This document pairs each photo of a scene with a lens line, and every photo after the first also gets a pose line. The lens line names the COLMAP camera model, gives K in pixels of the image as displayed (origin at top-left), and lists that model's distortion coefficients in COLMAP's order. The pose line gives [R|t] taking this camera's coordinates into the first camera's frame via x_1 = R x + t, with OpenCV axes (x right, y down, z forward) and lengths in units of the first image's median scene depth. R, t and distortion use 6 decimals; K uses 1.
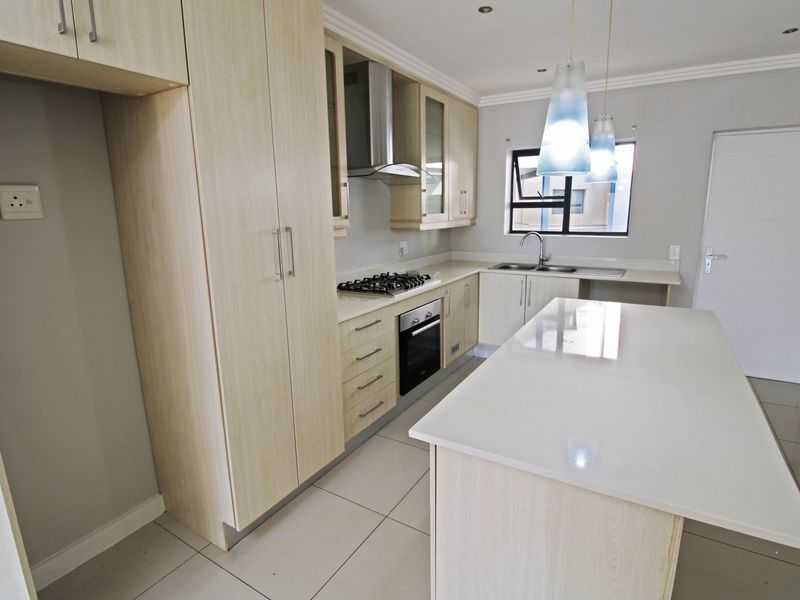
lens RADIAL K [[420.1, 0, 400.0], [0, 420.1, 296.1], [0, 0, 1]] dist [0.002649, -0.012944]
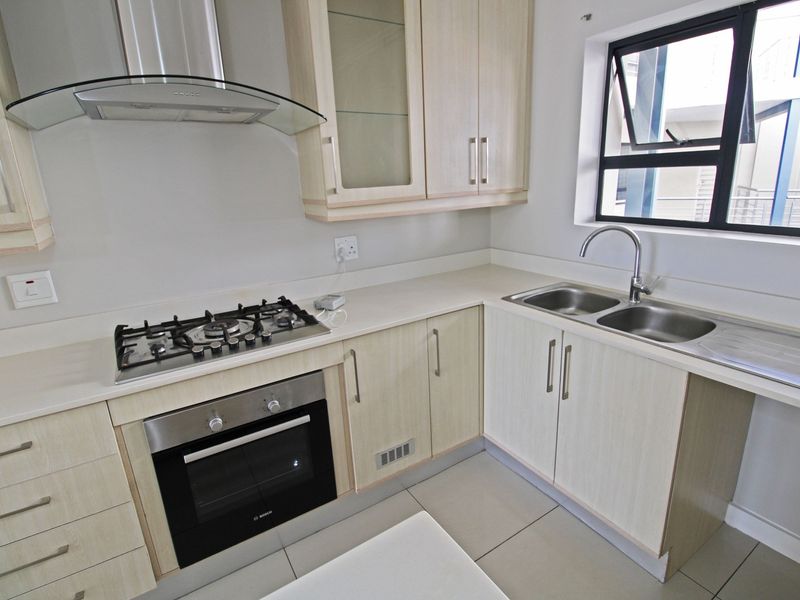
lens RADIAL K [[420.1, 0, 403.0], [0, 420.1, 297.5], [0, 0, 1]] dist [0.002649, -0.012944]
pose [[0.901672, 0.098126, -0.421140, 0.297054], [-0.061381, 0.993095, 0.099973, -0.103241], [0.428042, -0.064293, 0.901469, 0.486910]]
